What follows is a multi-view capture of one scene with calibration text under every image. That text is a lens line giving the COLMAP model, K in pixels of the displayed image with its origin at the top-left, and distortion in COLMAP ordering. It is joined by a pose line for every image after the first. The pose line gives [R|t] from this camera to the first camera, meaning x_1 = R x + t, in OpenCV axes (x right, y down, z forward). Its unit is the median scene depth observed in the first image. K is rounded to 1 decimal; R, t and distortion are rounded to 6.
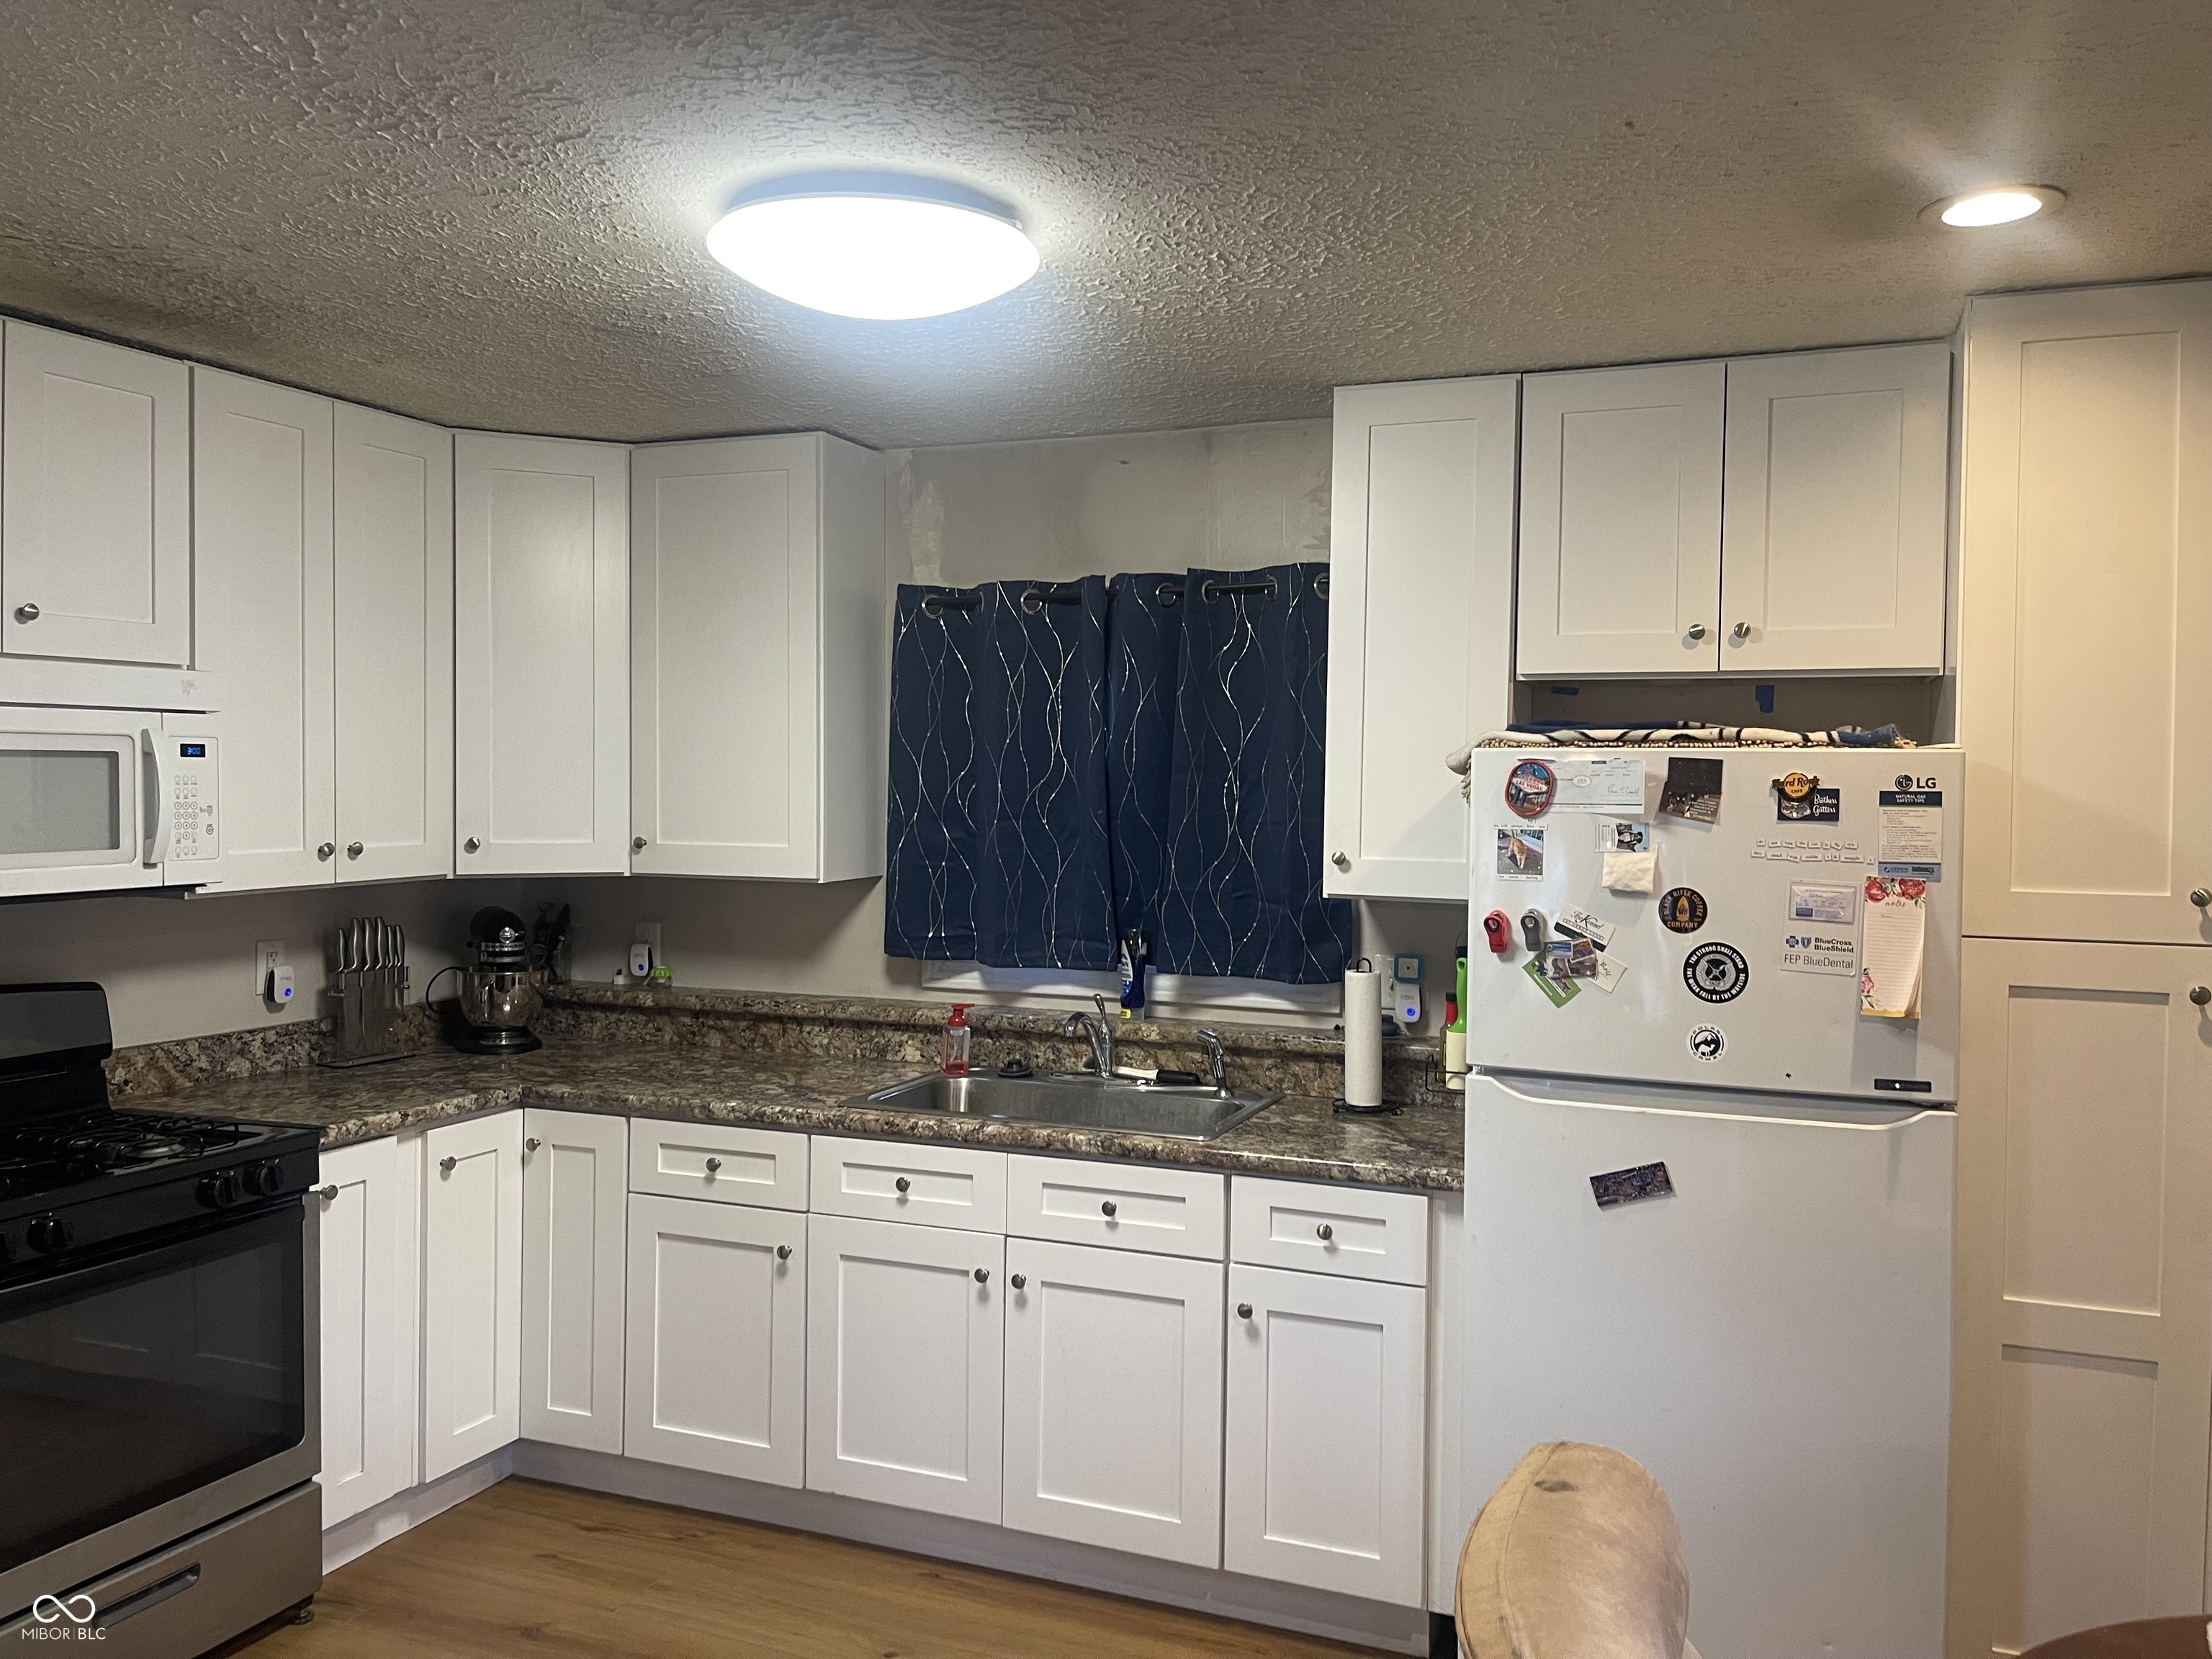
lens RADIAL K [[1662.1, 0, 1109.2], [0, 1662.1, 831.7], [0, 0, 1]] dist [0.056851, -0.067823]
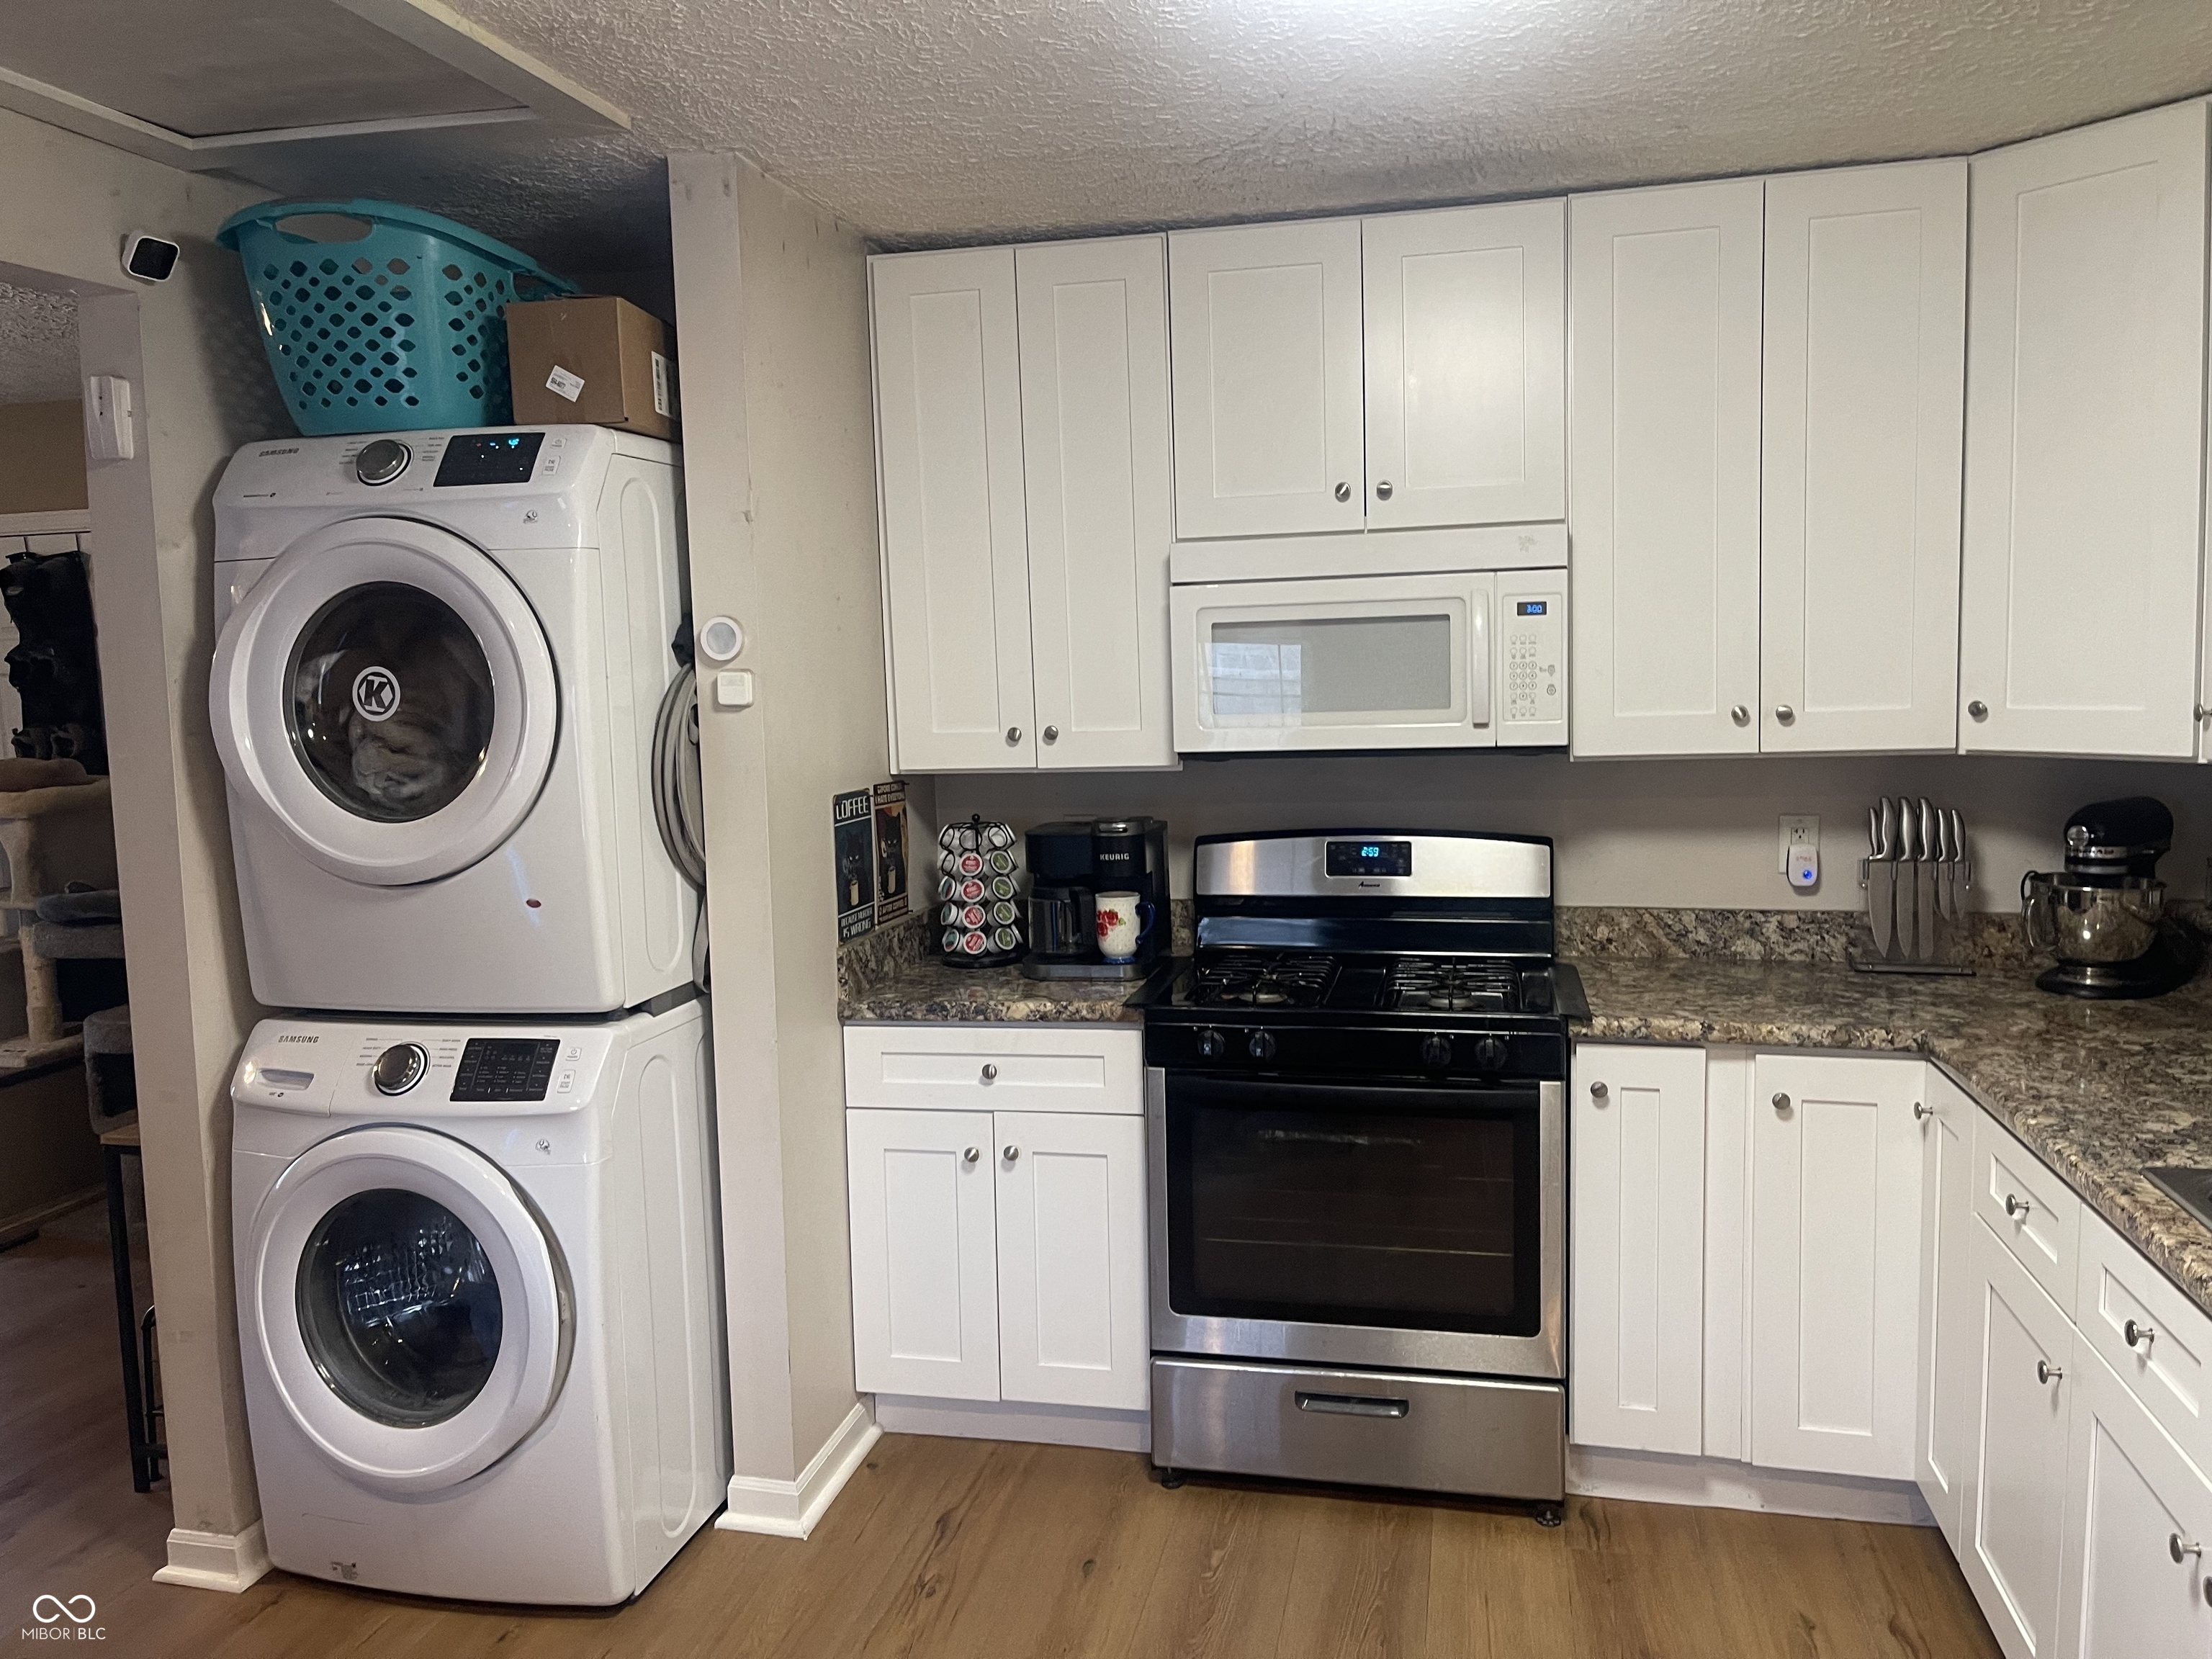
lens RADIAL K [[1662.1, 0, 1112.6], [0, 1662.1, 816.8], [0, 0, 1]] dist [0.056851, -0.067823]
pose [[0.170266, 0.082399, -0.981947, 0.352474], [-0.005344, 0.996560, 0.082699, -0.006270], [0.985384, -0.008833, 0.170120, 0.555785]]
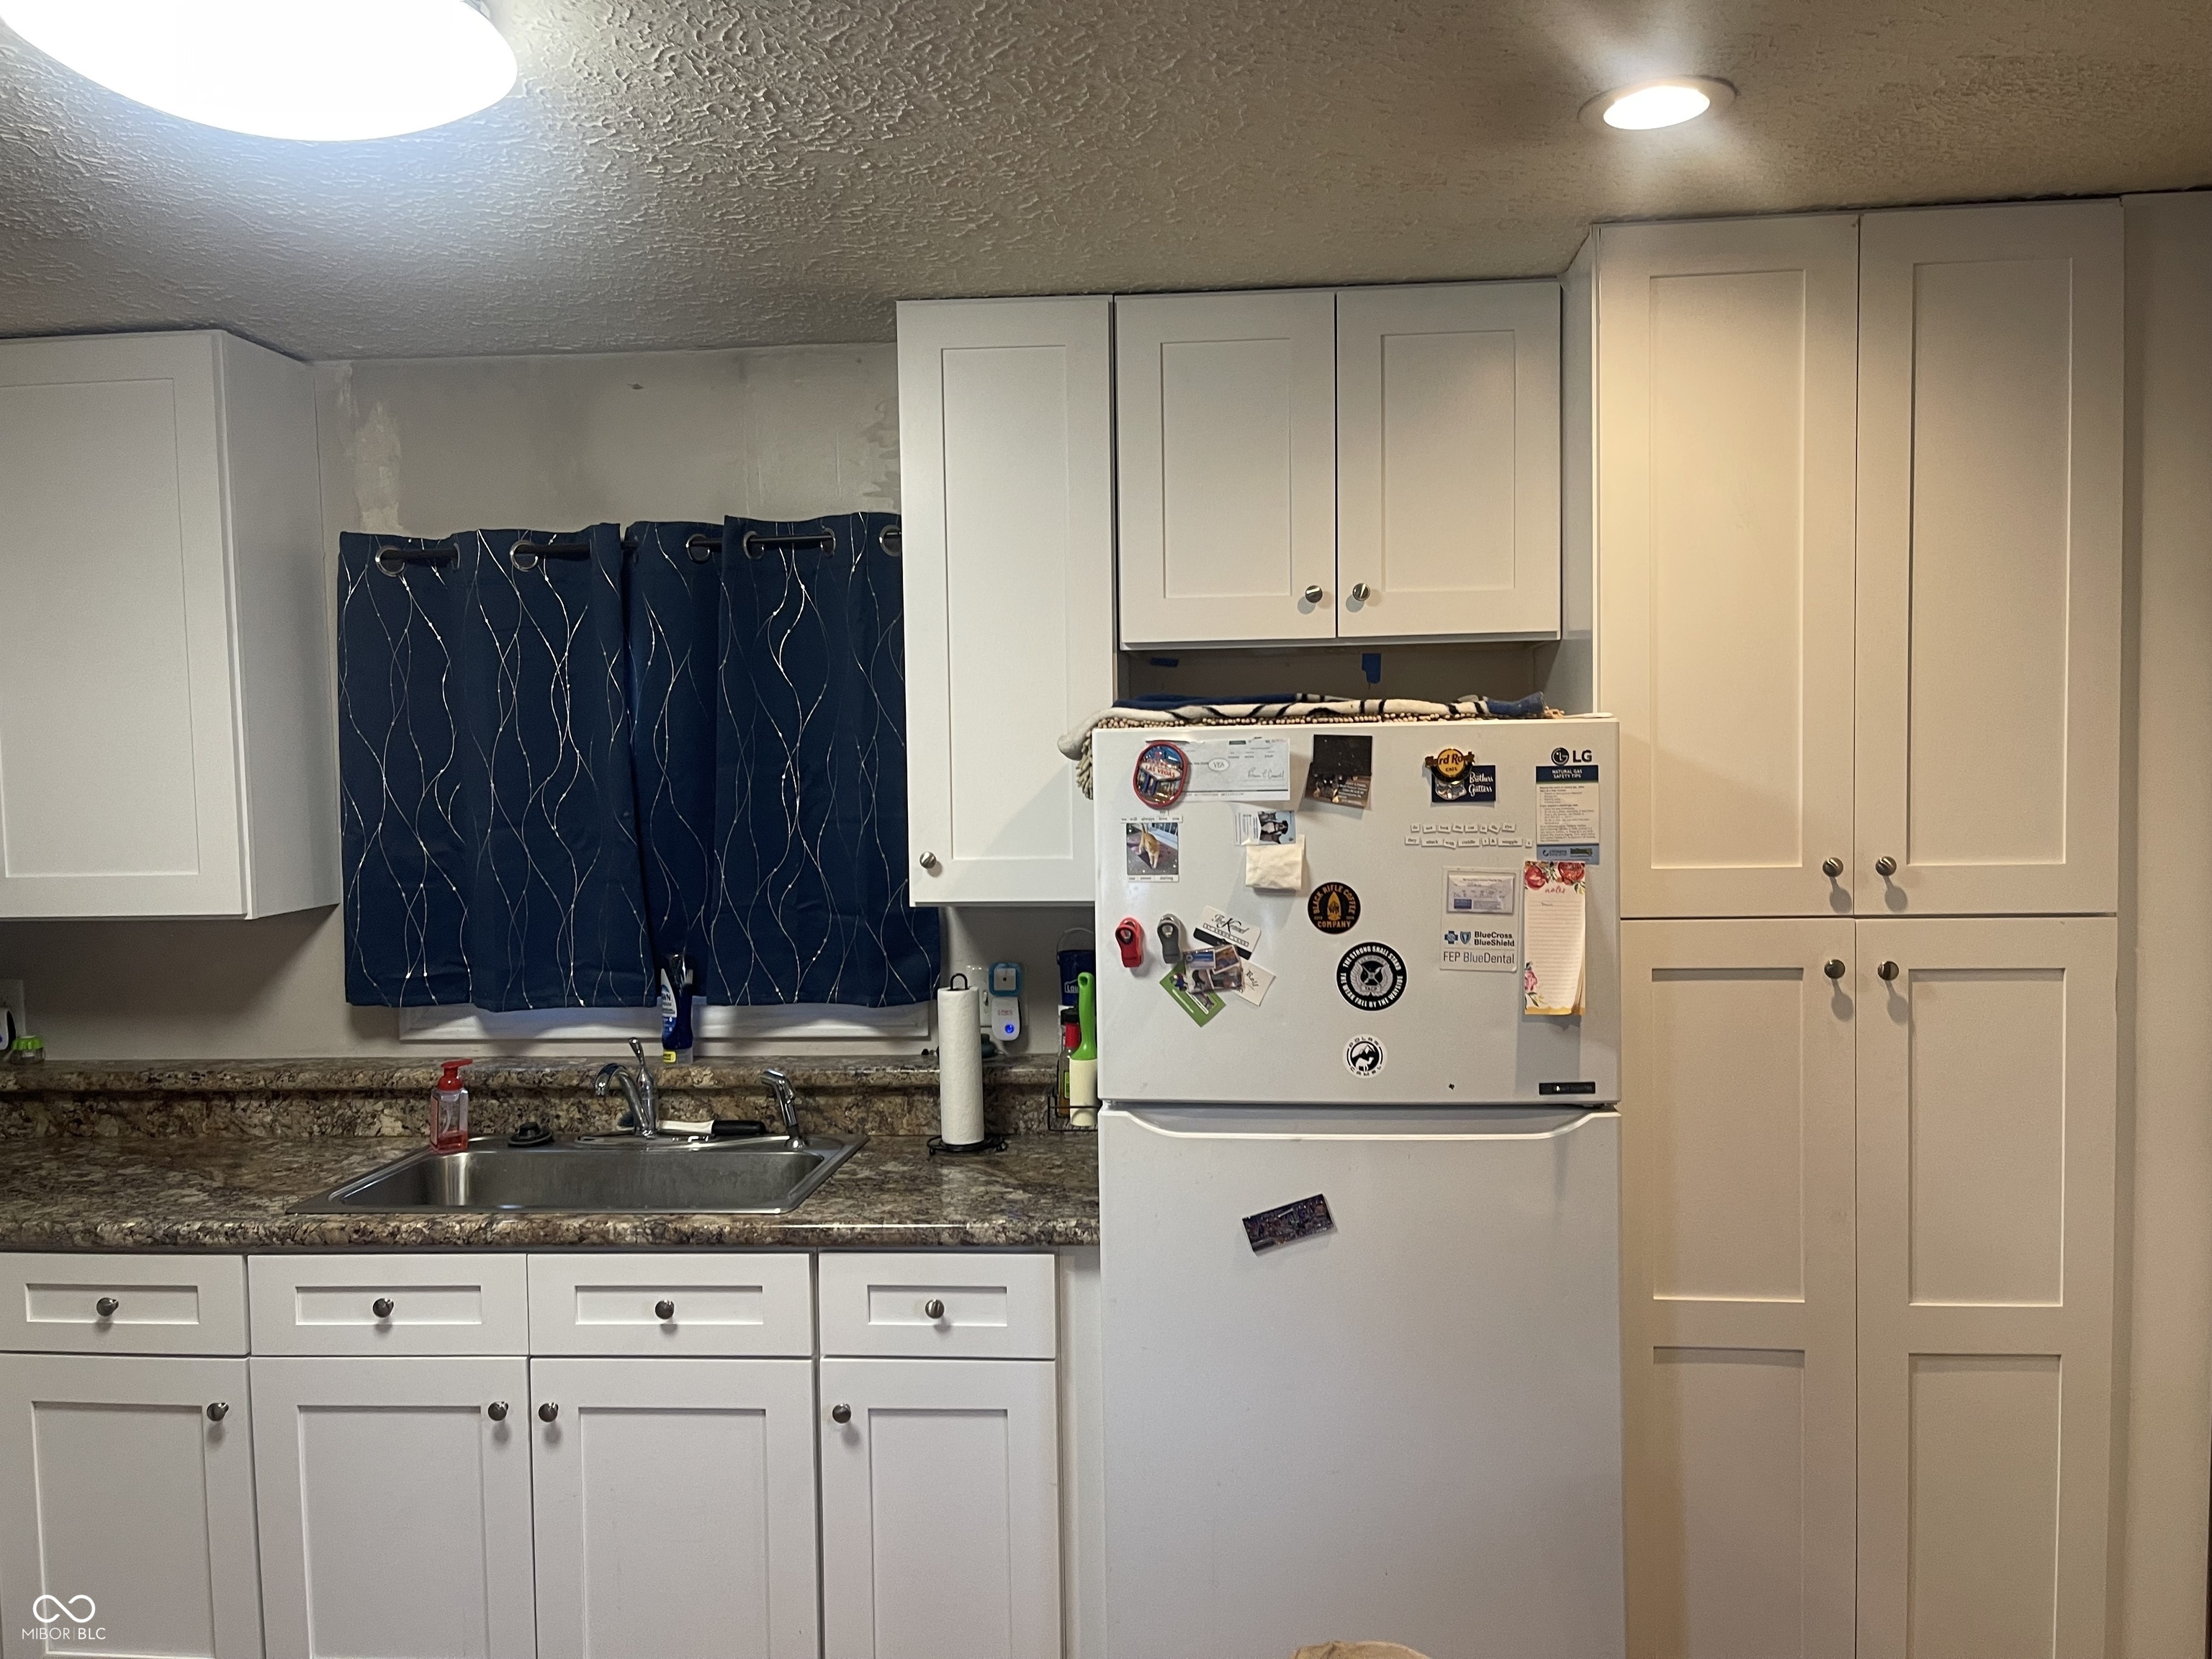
lens RADIAL K [[1662.1, 0, 1129.9], [0, 1662.1, 849.7], [0, 0, 1]] dist [0.056851, -0.067823]
pose [[0.954879, -0.043289, 0.293822, -0.012828], [0.036401, 0.998920, 0.028875, -0.010464], [-0.294755, -0.016876, 0.955424, 0.158514]]
